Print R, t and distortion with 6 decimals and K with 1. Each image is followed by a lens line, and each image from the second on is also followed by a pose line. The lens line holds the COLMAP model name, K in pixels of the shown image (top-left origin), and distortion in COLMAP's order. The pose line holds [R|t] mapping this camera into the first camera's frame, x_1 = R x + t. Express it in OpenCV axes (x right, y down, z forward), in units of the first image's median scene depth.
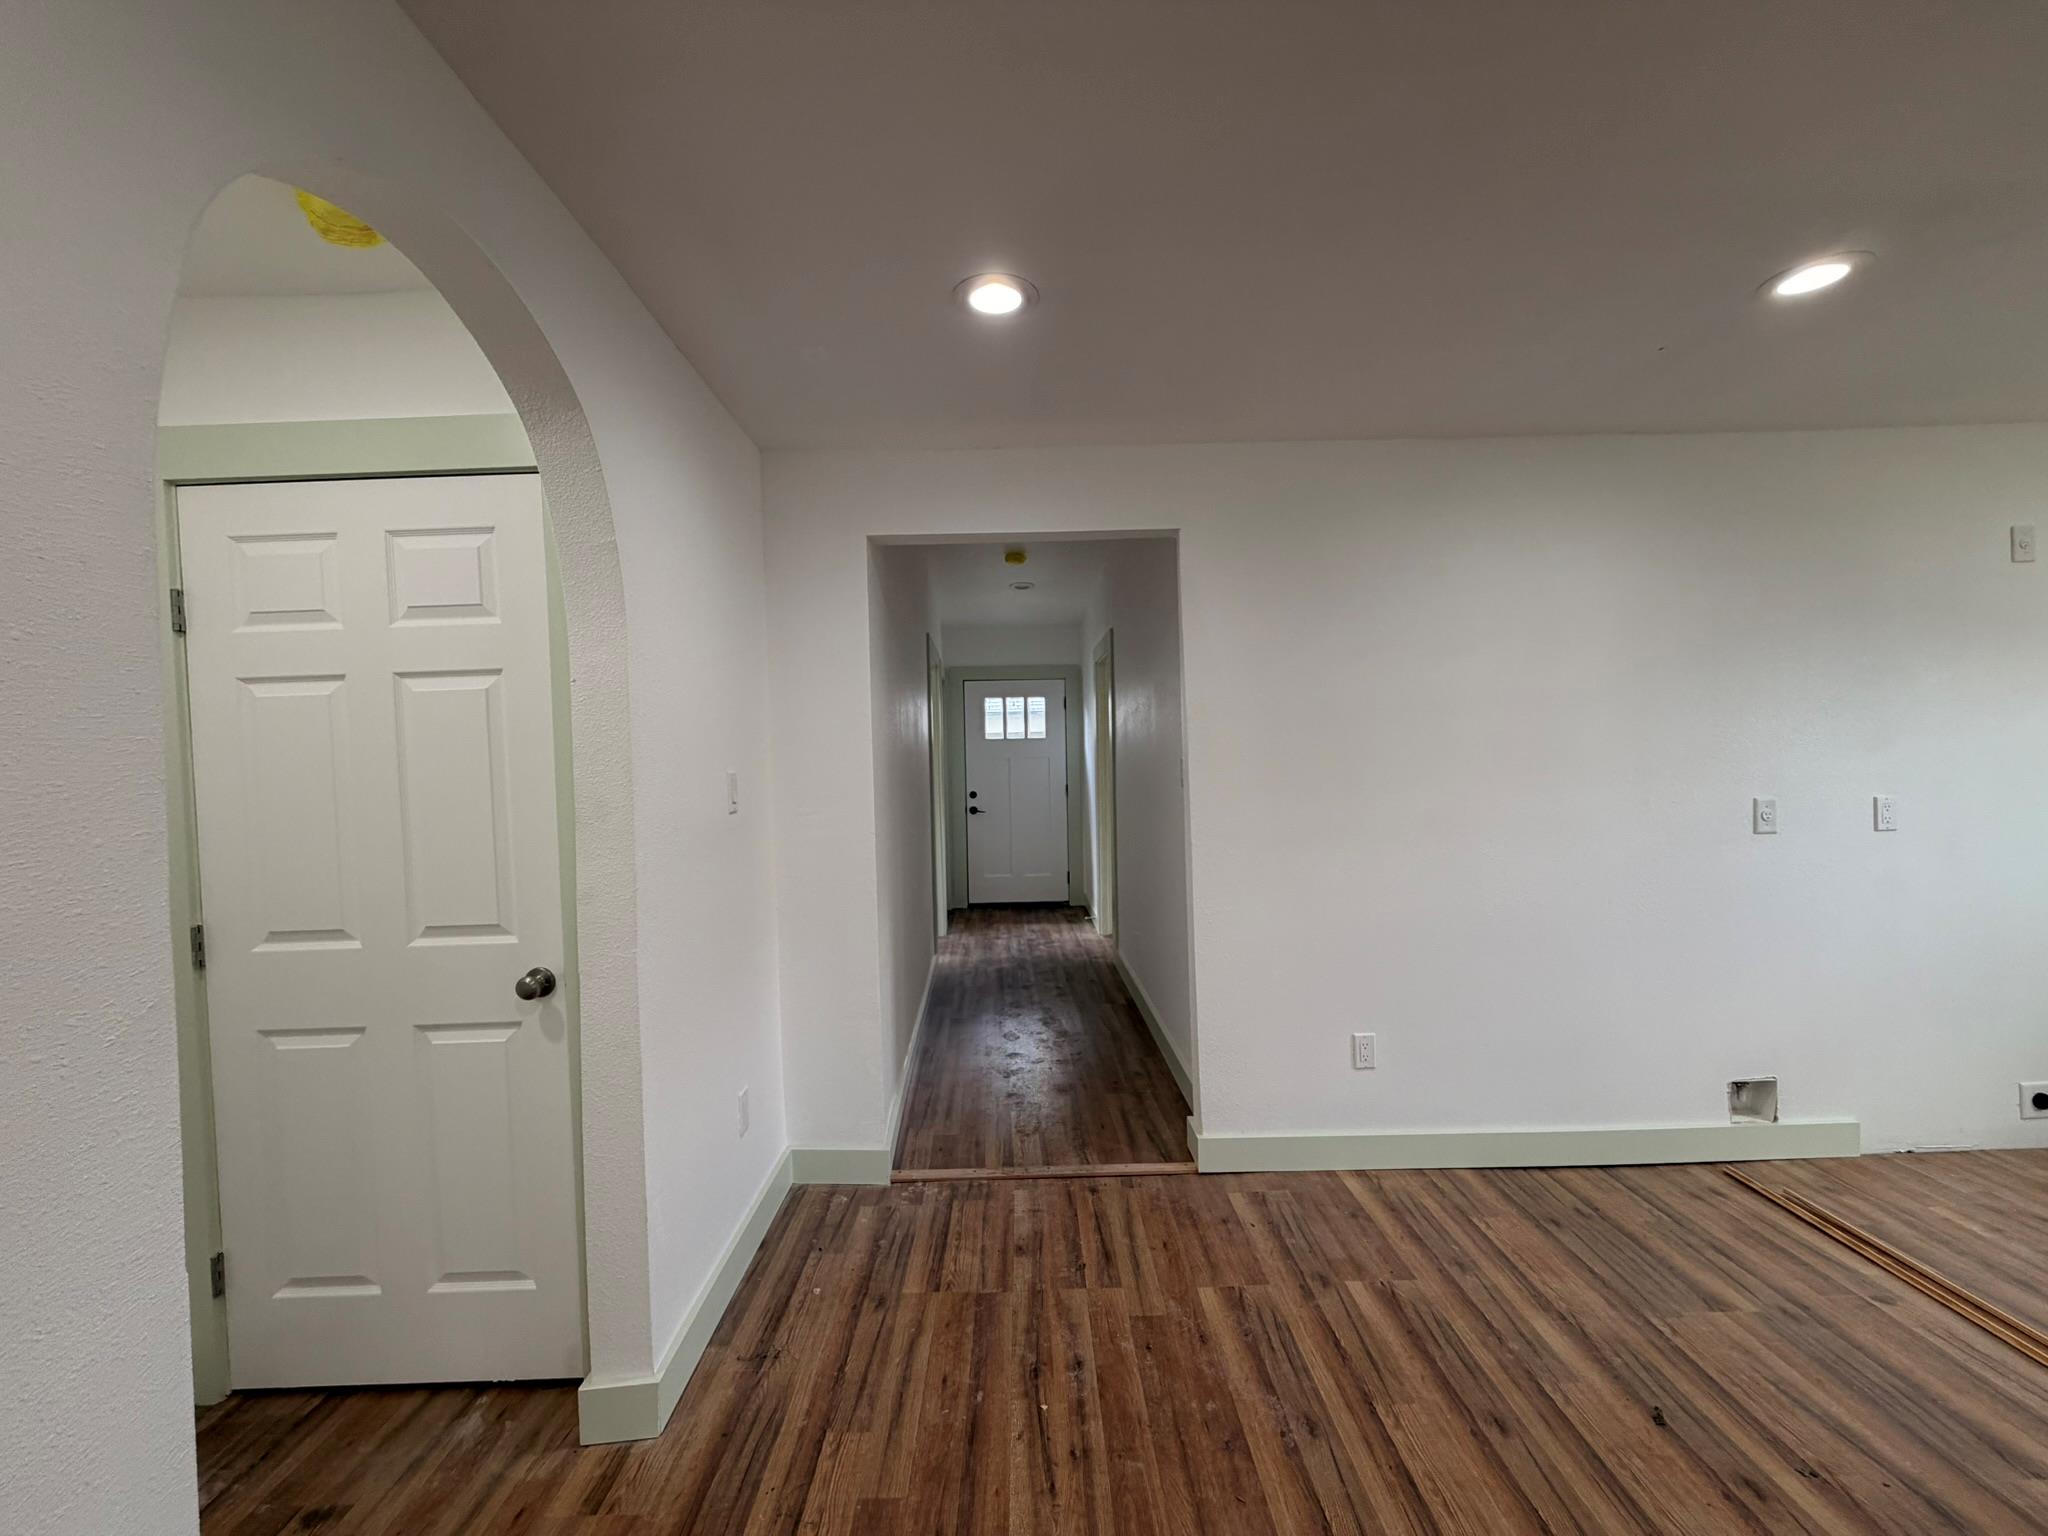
lens RADIAL K [[820.8, 0, 1024.0], [0, 820.8, 768.0], [0, 0, 1]] dist [0.000960, 0.000089]
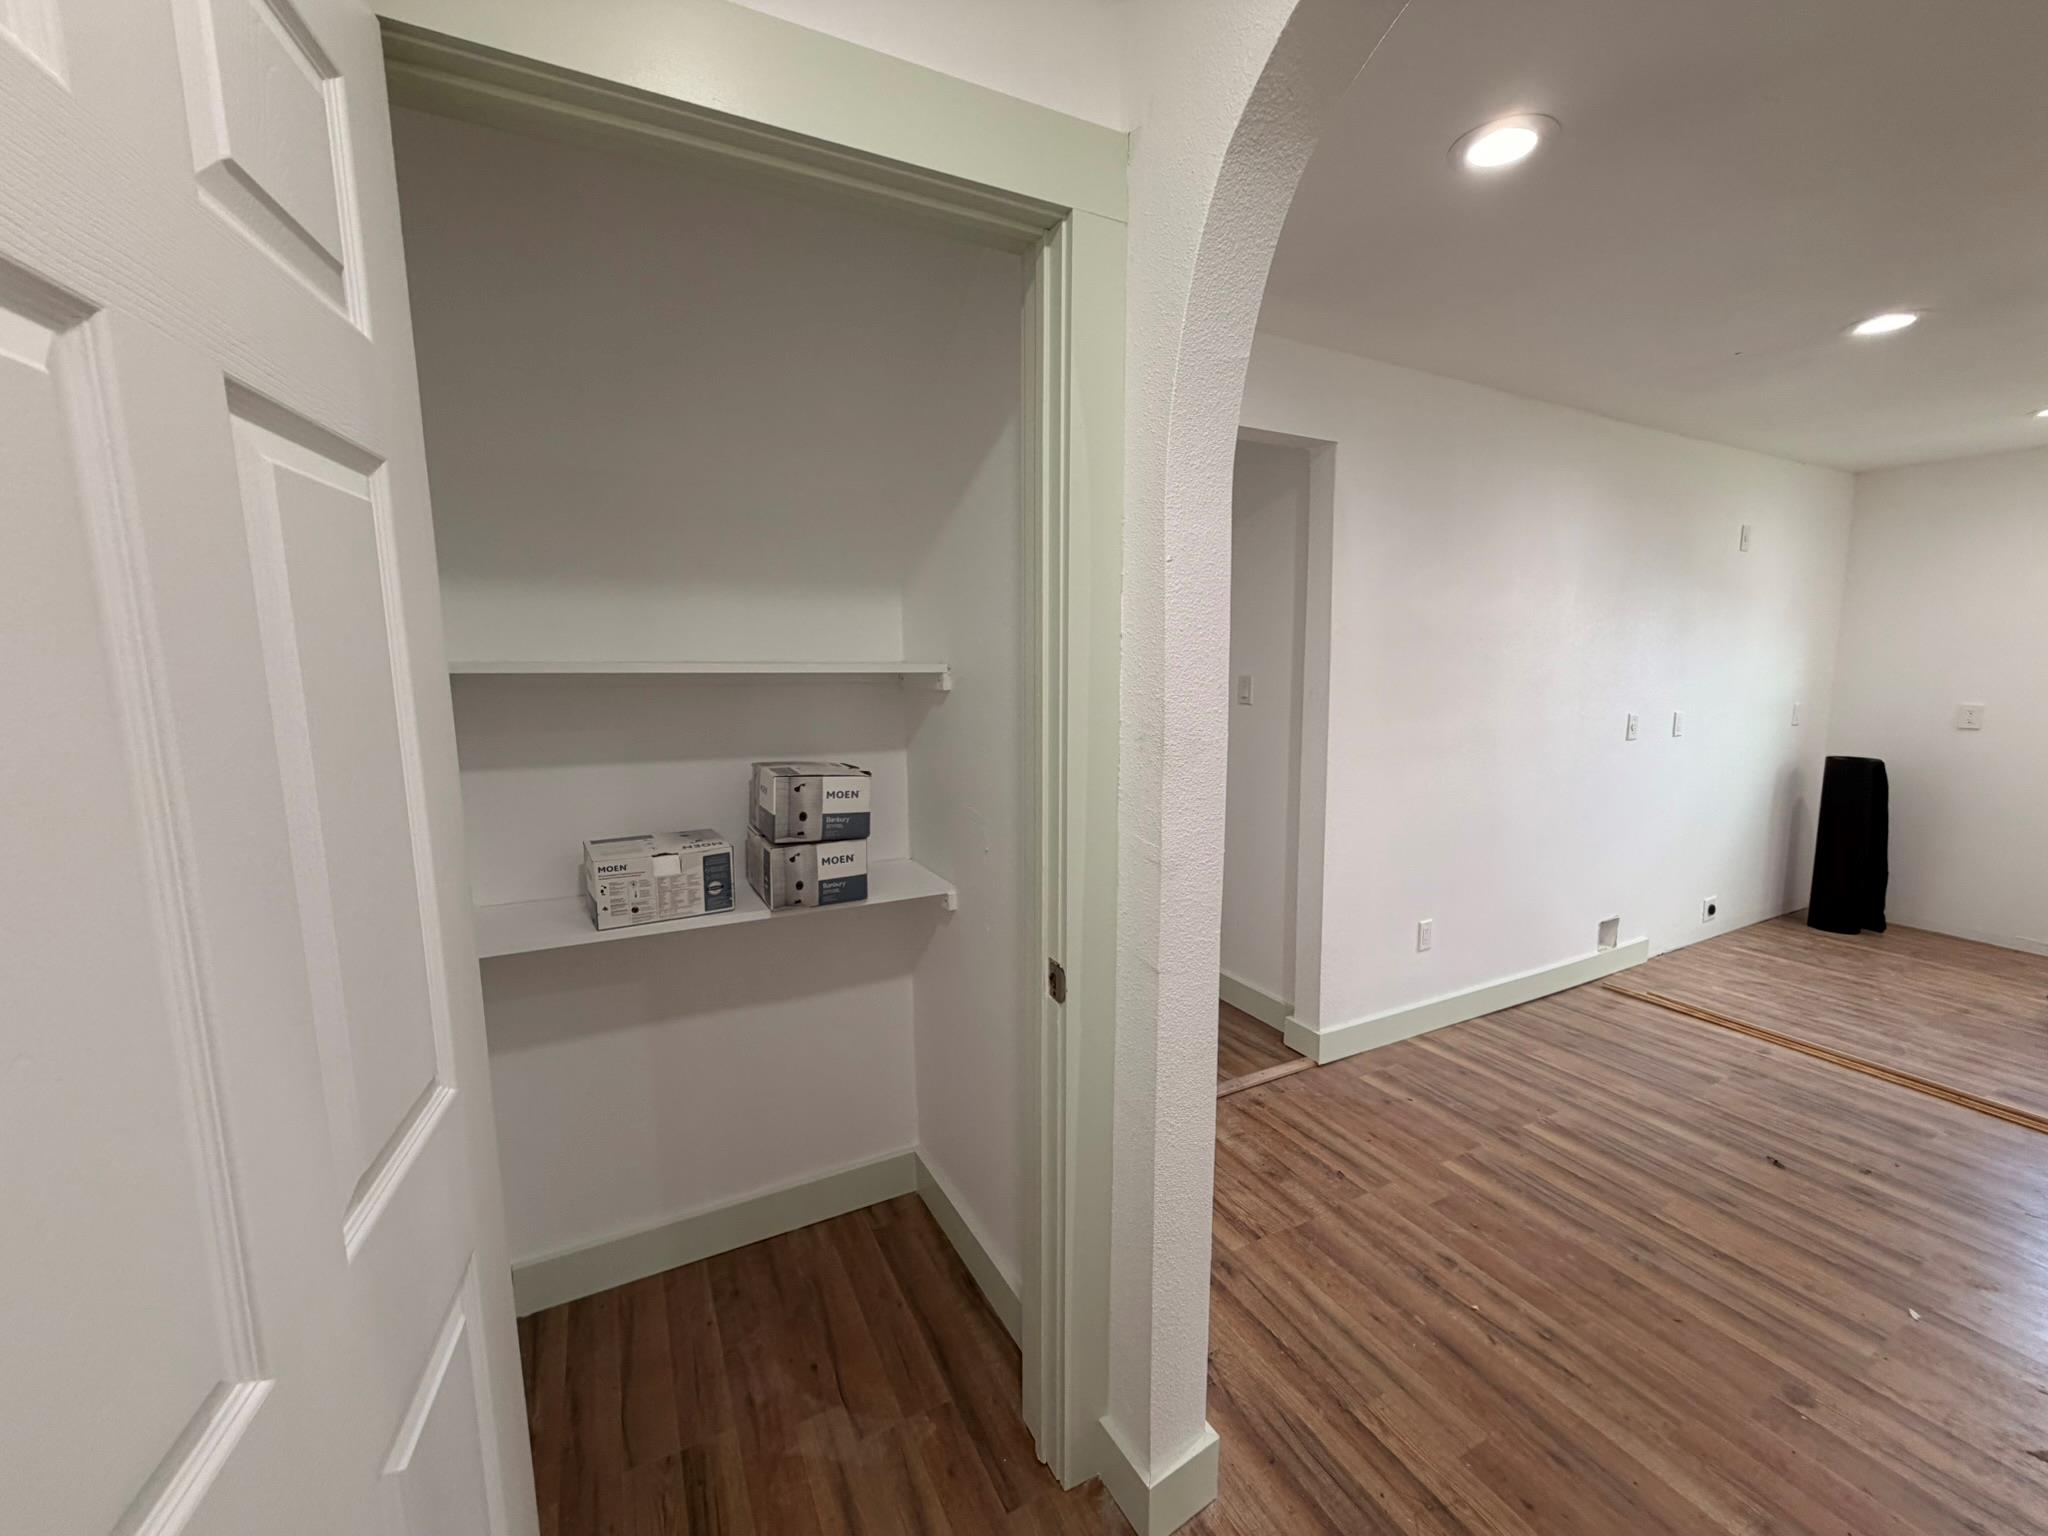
lens RADIAL K [[820.8, 0, 1024.0], [0, 820.8, 768.0], [0, 0, 1]] dist [0.000960, 0.000089]
pose [[0.885464, -0.035167, 0.463375, -0.780445], [-0.015608, 0.994319, 0.105287, -0.001344], [-0.464445, -0.100460, 0.879886, 0.348338]]
